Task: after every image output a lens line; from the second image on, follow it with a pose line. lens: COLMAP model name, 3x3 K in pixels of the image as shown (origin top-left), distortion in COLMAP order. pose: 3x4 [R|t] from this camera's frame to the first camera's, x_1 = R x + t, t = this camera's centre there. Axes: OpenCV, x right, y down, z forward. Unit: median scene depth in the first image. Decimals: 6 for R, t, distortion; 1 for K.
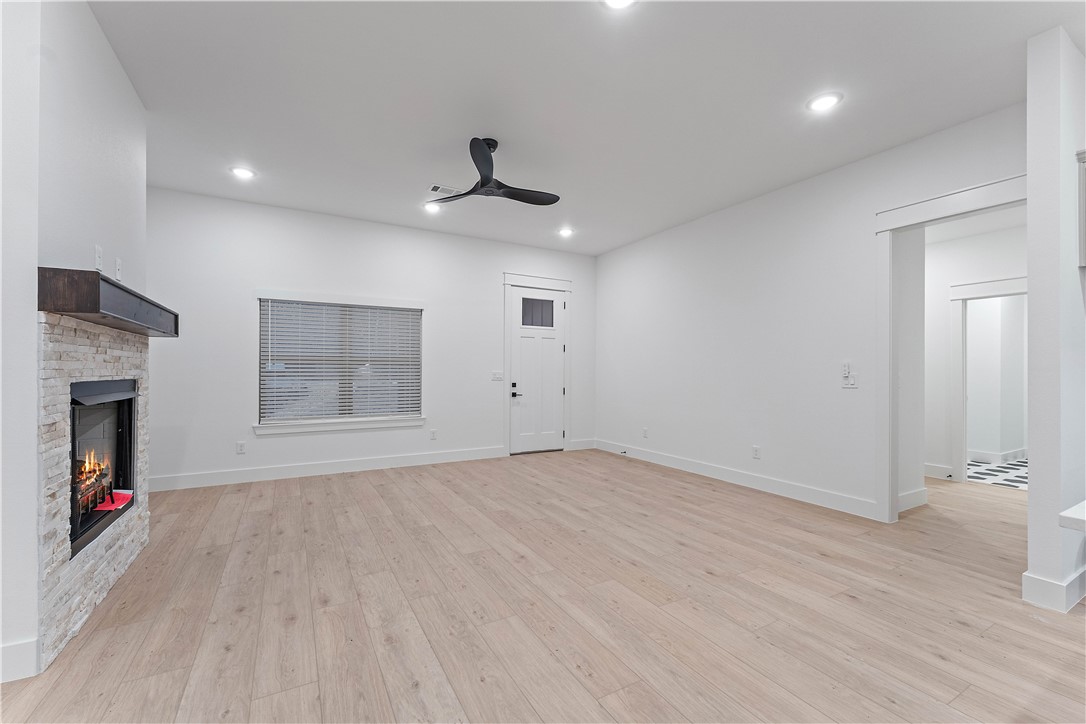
lens RADIAL K [[448.9, 0, 543.2], [0, 448.9, 370.8], [0, 0, 1]] dist [-0.001066, -0.000129]
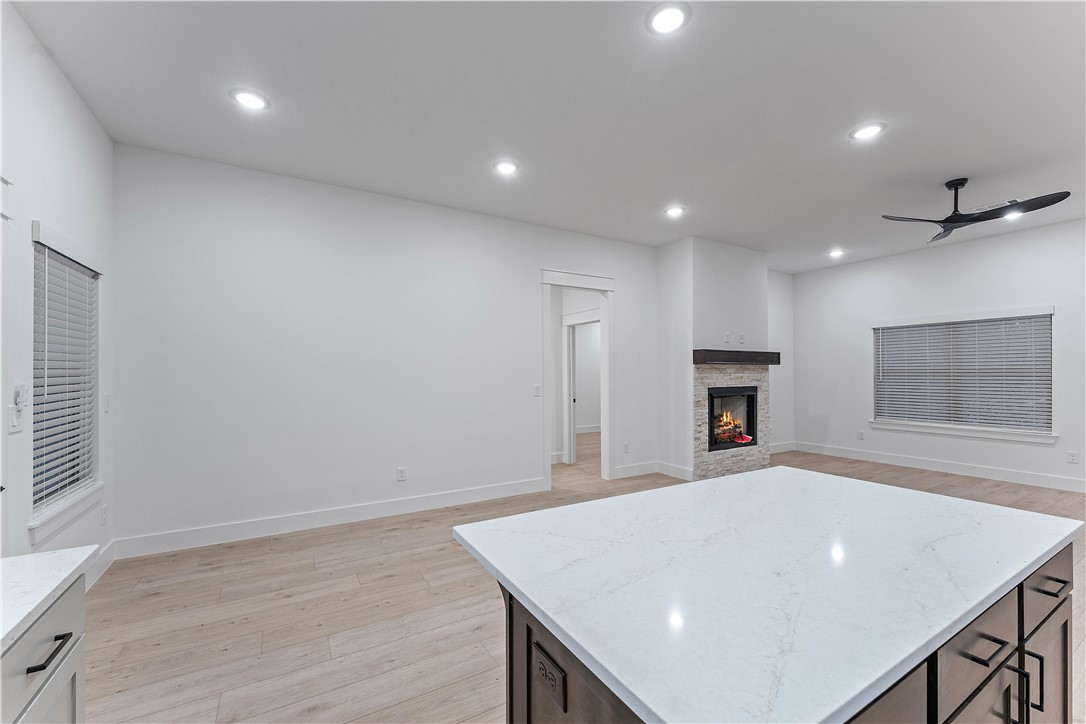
lens RADIAL K [[437.5, 0, 541.9], [0, 437.5, 371.0], [0, 0, 1]] dist [-0.002167, -0.000142]
pose [[0.019442, -0.007205, -0.999785, 0.919760], [0.003879, 0.999967, -0.007131, -0.034041], [0.999803, -0.003739, 0.019469, -0.049713]]
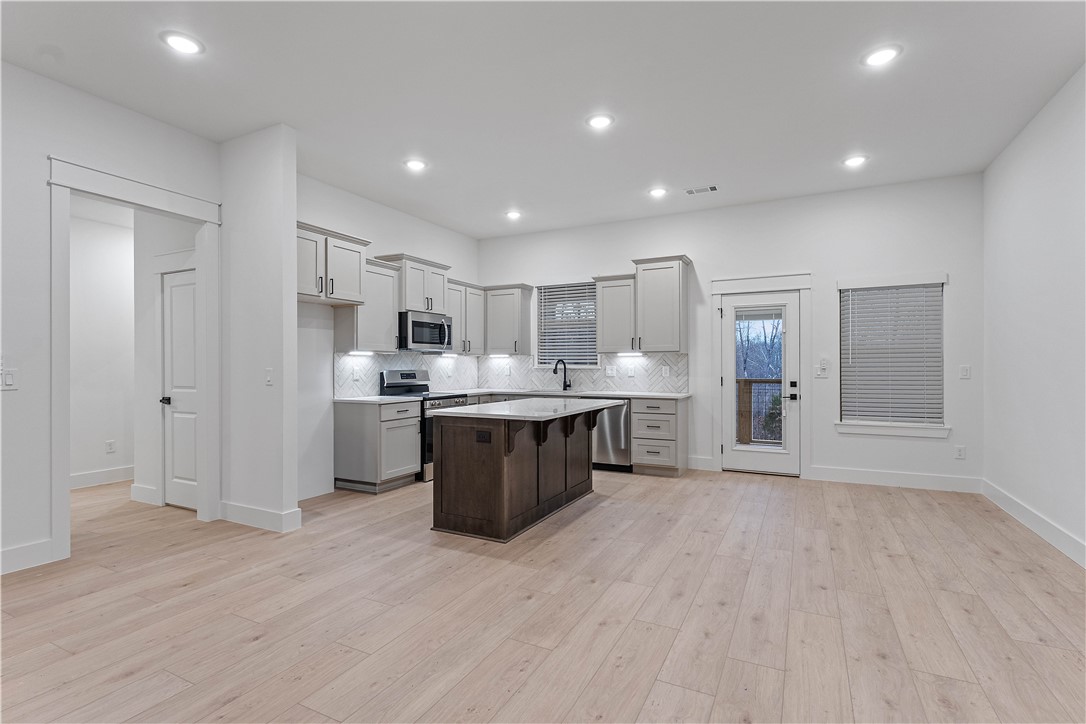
lens RADIAL K [[516.8, 0, 539.7], [0, 516.8, 365.5], [0, 0, 1]] dist [-0.001111, -0.000158]
pose [[-0.549613, -0.003064, 0.835414, -0.443294], [-0.001224, 0.999995, 0.002863, -0.002195], [-0.835419, 0.000551, -0.549614, 0.801101]]
